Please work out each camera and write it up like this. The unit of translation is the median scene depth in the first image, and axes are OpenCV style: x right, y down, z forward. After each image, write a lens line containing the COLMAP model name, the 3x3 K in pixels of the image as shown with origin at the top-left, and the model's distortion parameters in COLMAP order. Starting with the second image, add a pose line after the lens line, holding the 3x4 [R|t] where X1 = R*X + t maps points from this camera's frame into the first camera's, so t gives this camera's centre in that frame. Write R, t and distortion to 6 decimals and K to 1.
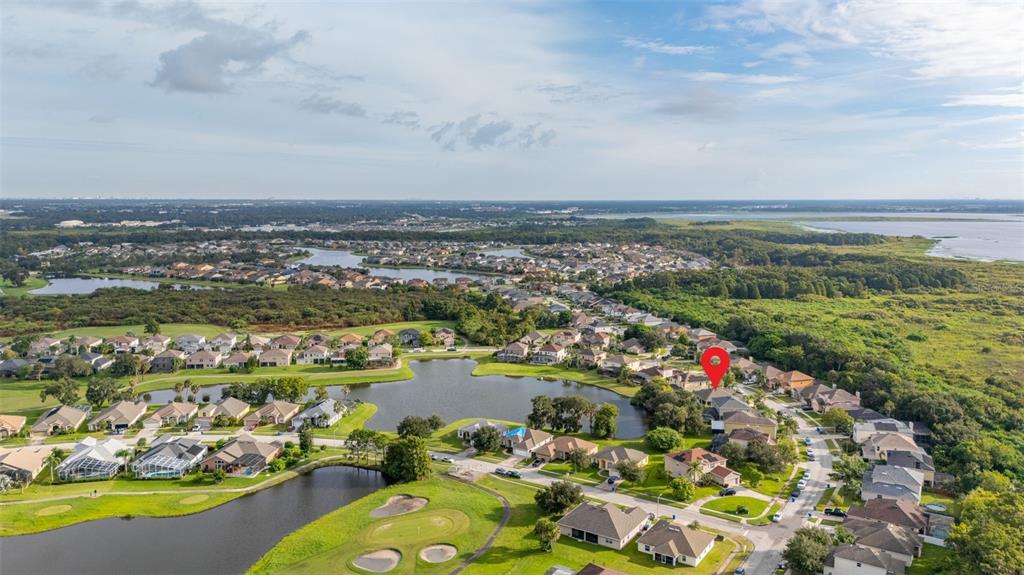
lens RADIAL K [[738.9, 0, 514.1], [0, 738.9, 288.2], [0, 0, 1]] dist [0.078270, -0.073618]
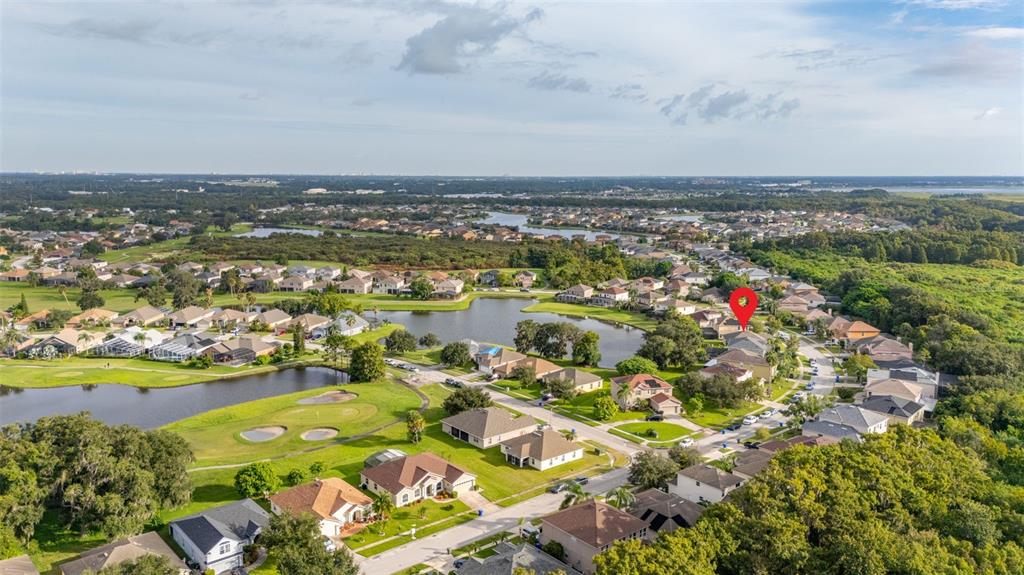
lens RADIAL K [[738.9, 0, 520.7], [0, 738.9, 291.5], [0, 0, 1]] dist [0.078270, -0.073618]
pose [[0.955284, 0.047222, -0.291896, 0.103156], [-0.037234, 0.998518, 0.039683, 0.022839], [0.293338, -0.027040, 0.955626, 0.019268]]
